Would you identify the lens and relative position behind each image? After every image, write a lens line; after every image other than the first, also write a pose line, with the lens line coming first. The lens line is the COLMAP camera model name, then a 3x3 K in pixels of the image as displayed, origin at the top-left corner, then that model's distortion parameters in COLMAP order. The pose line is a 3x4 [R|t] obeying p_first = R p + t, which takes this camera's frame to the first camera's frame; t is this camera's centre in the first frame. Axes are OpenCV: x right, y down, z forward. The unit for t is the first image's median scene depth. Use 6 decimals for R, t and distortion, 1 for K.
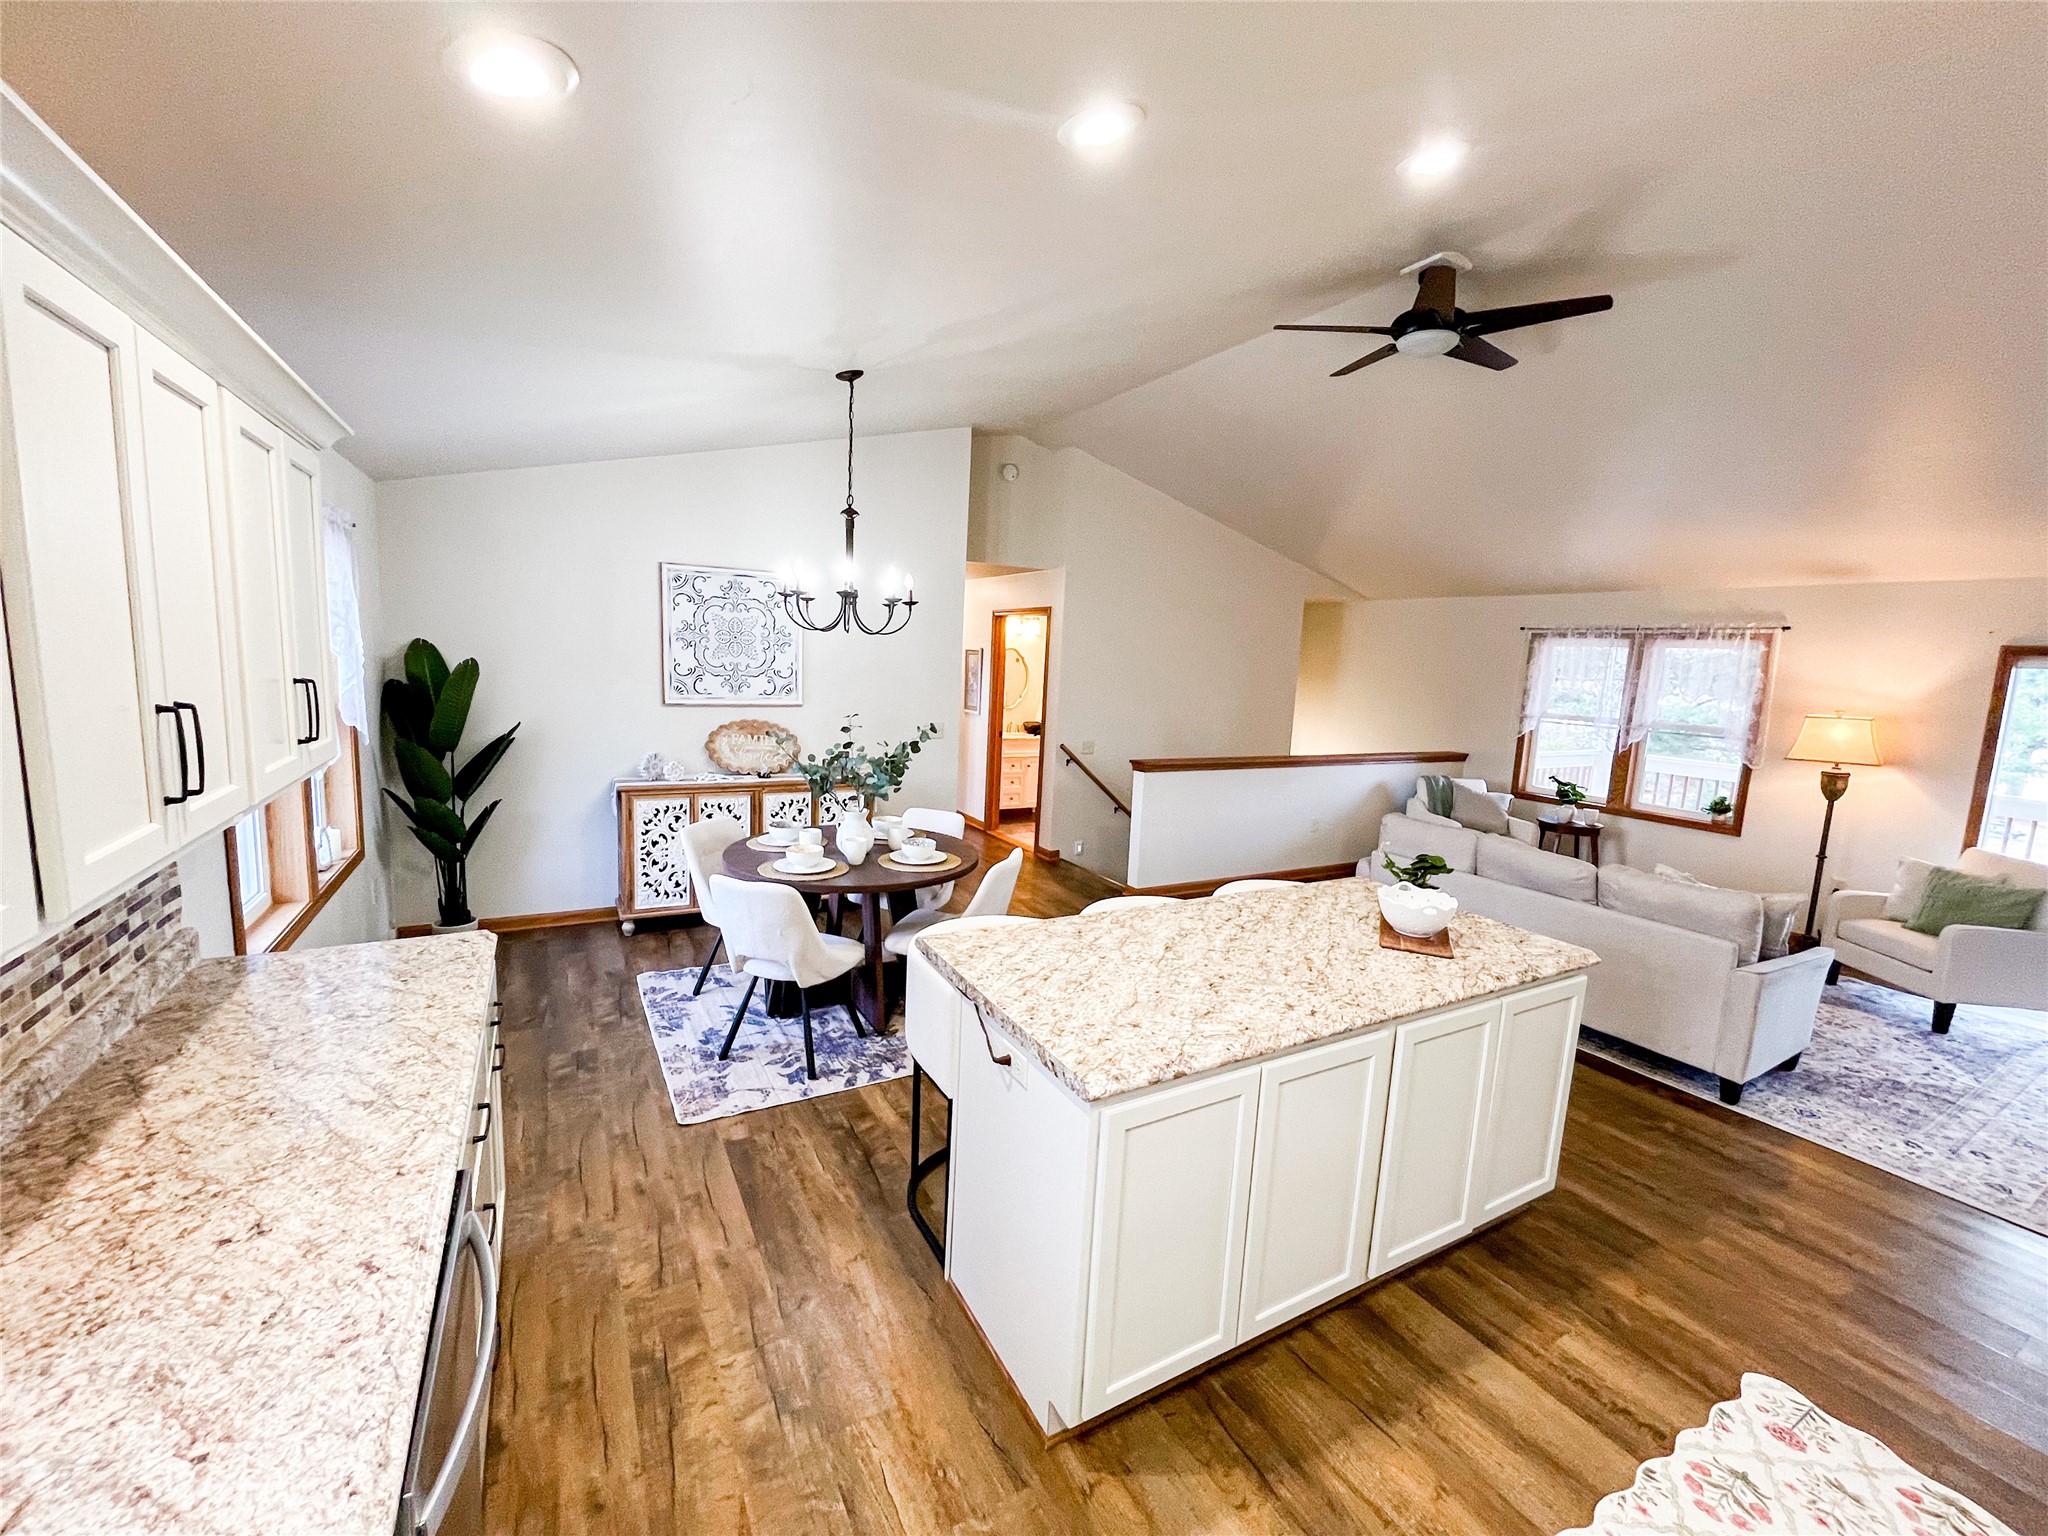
lens RADIAL K [[822.9, 0, 1022.5], [0, 822.9, 767.7], [0, 0, 1]] dist [-0.003839, -0.000508]
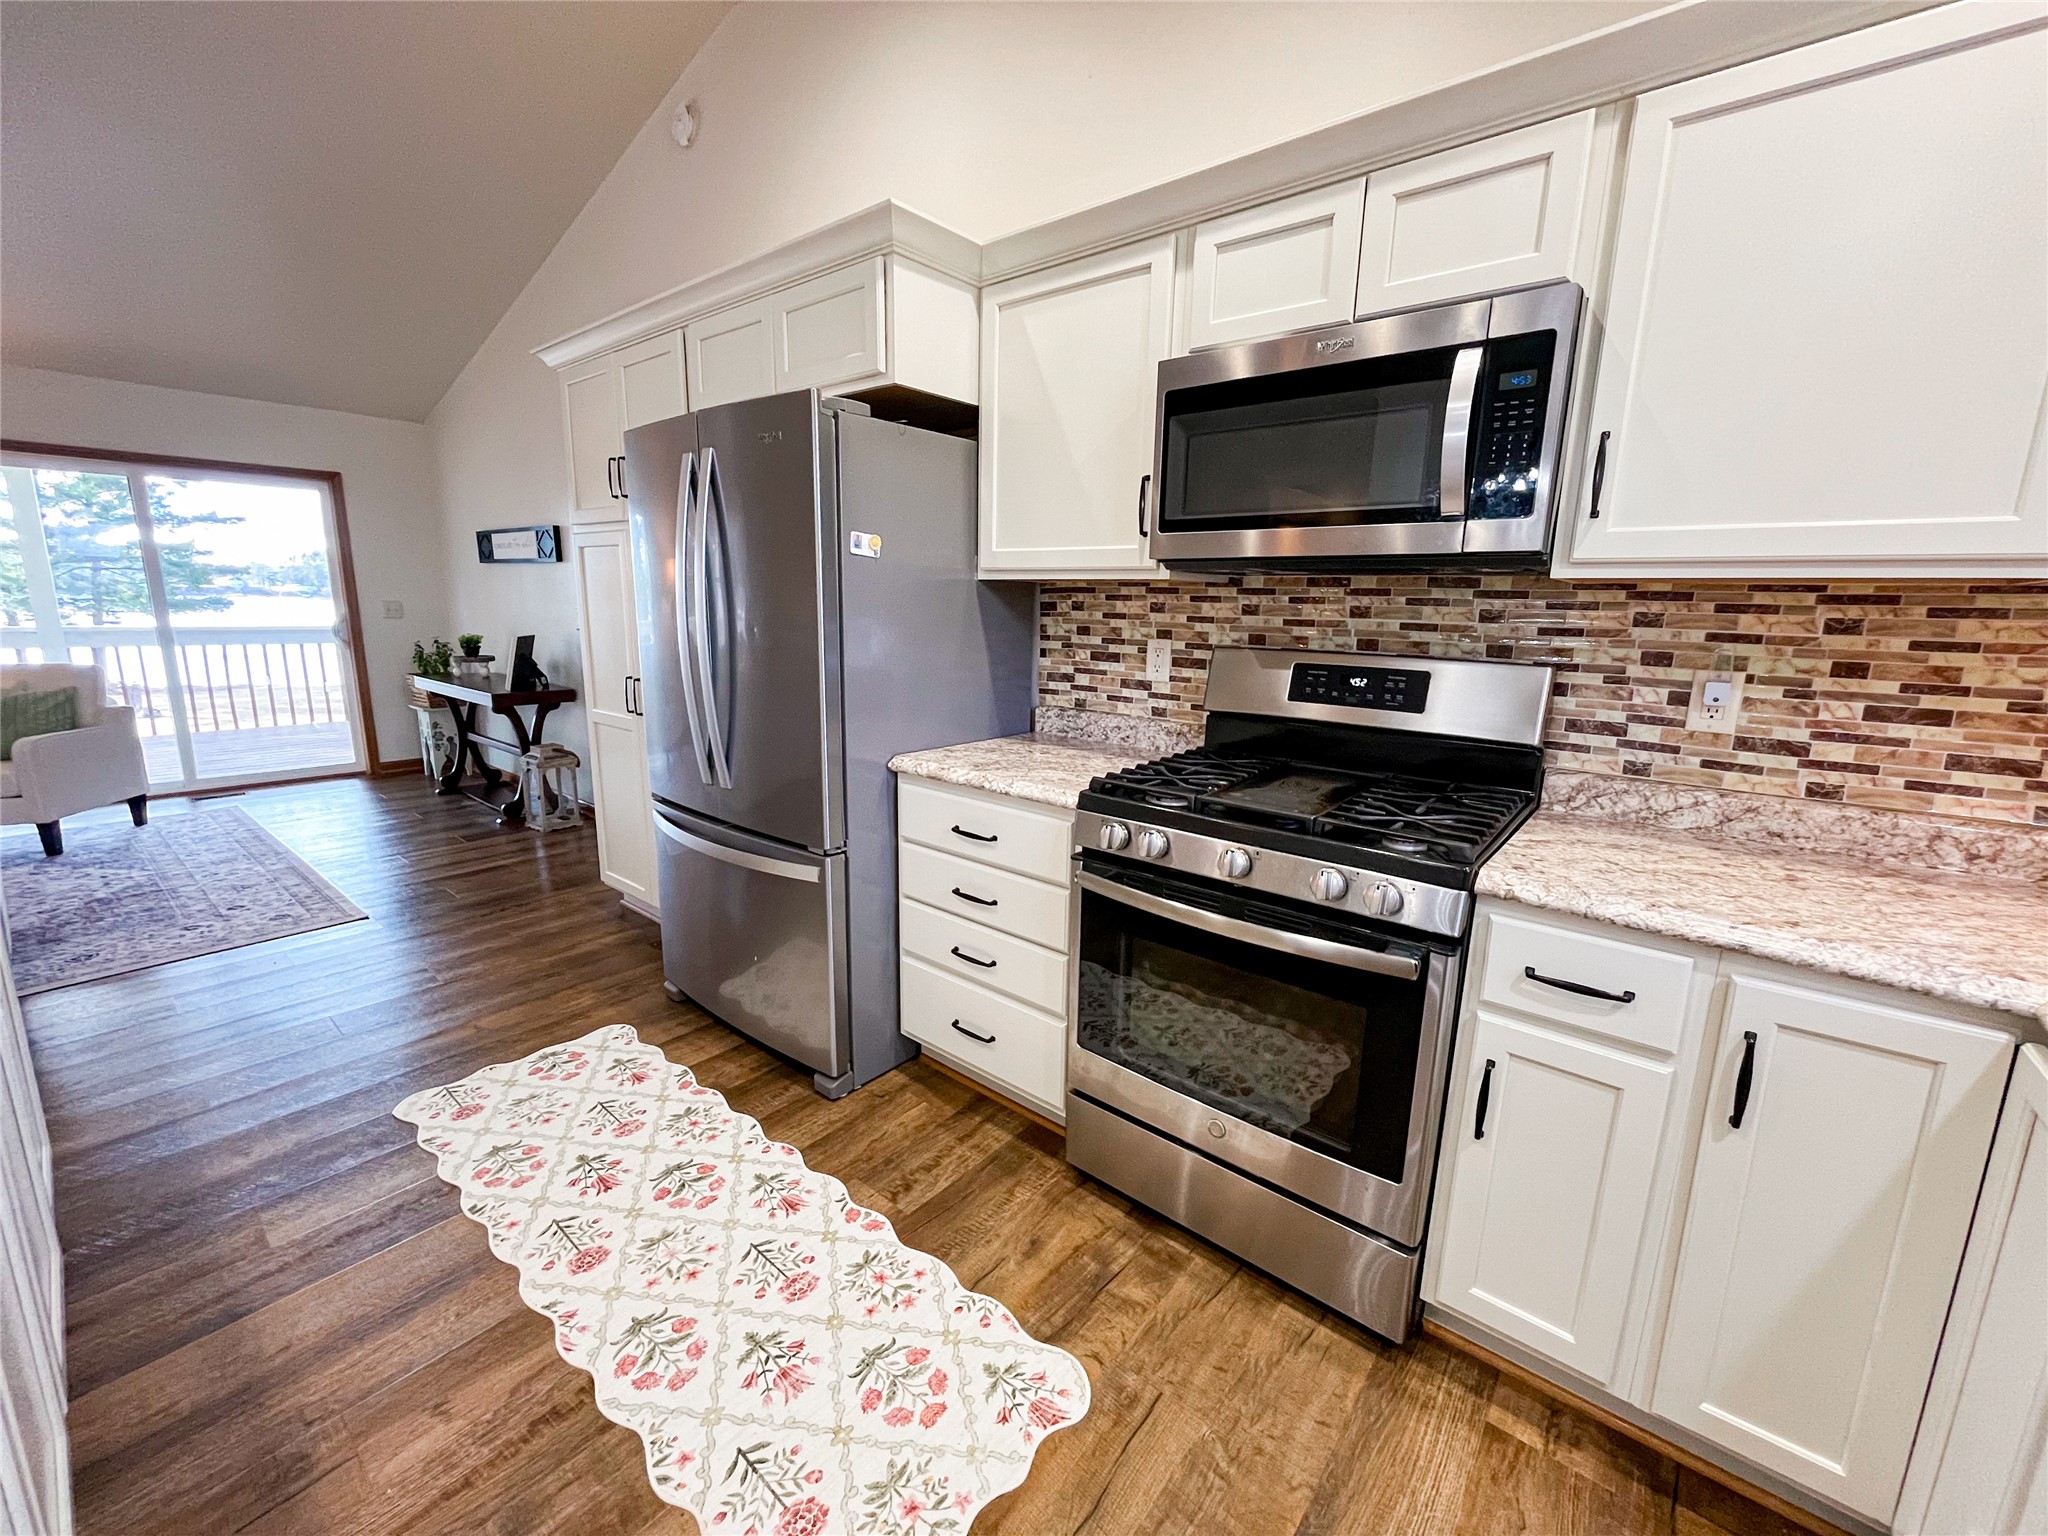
lens RADIAL K [[822.9, 0, 1022.5], [0, 822.9, 767.7], [0, 0, 1]] dist [-0.003839, -0.000508]
pose [[-0.357108, -0.240240, 0.902640, -0.106562], [0.089650, 0.953082, 0.289133, 0.068552], [-0.929751, 0.184174, -0.318816, 0.298602]]
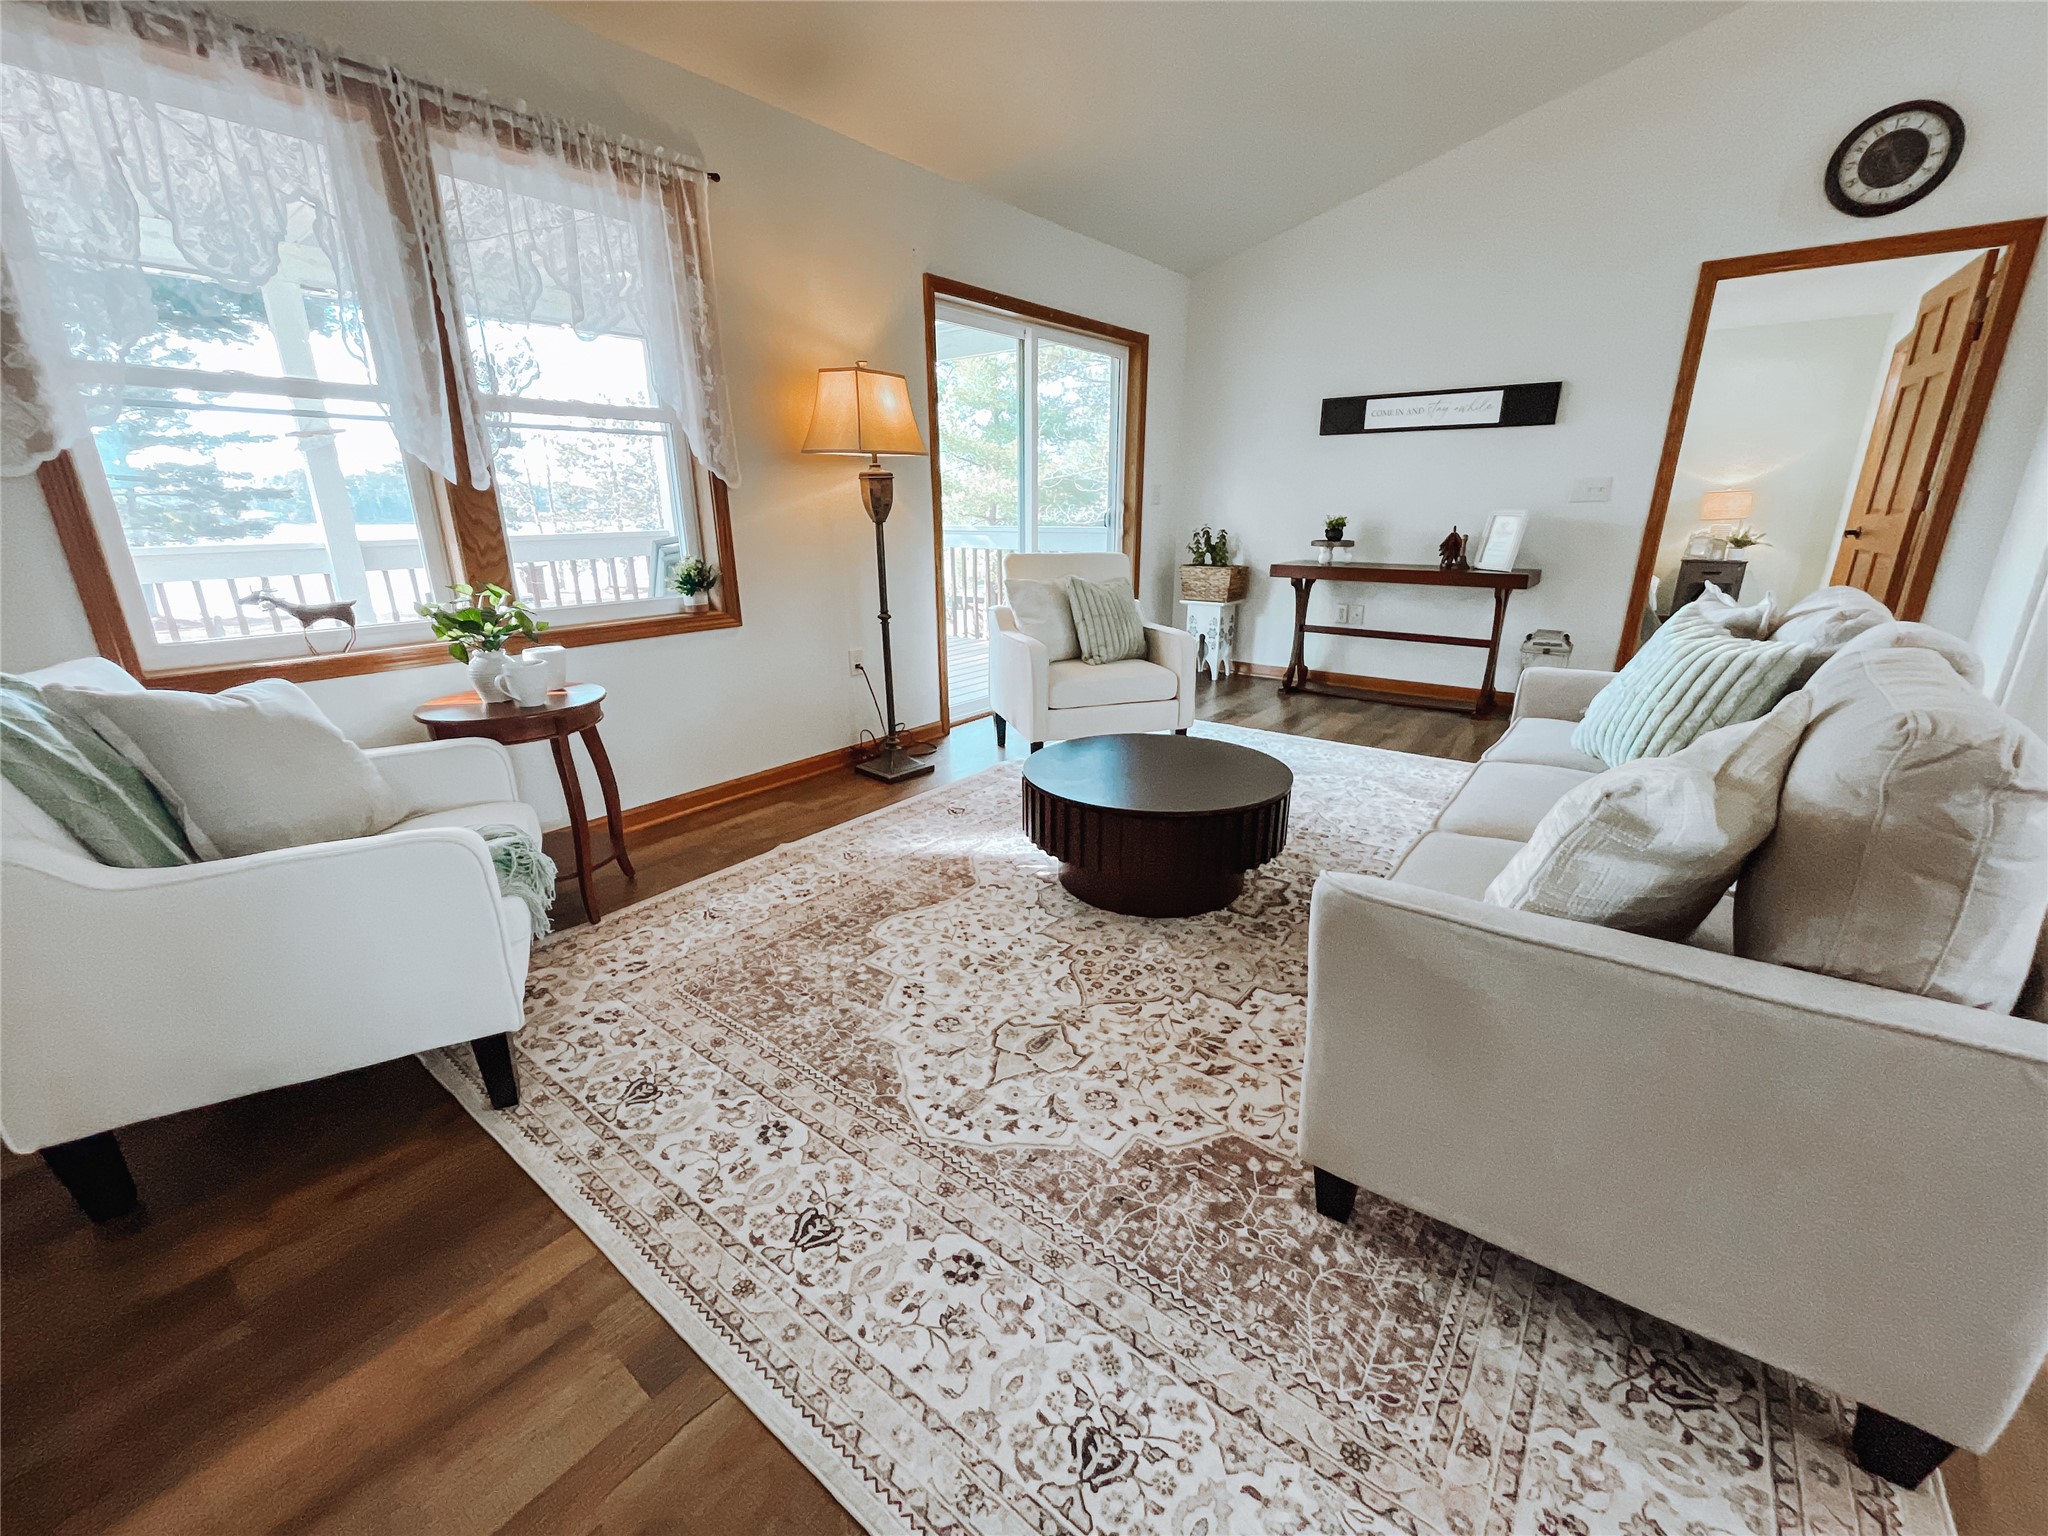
lens RADIAL K [[826.5, 0, 1025.8], [0, 826.5, 772.4], [0, 0, 1]] dist [-0.004495, -0.000533]
pose [[-0.374179, -0.329229, 0.866948, 0.490225], [0.117775, 0.910418, 0.396570, -0.030645], [-0.919847, 0.250493, -0.301884, 1.618012]]
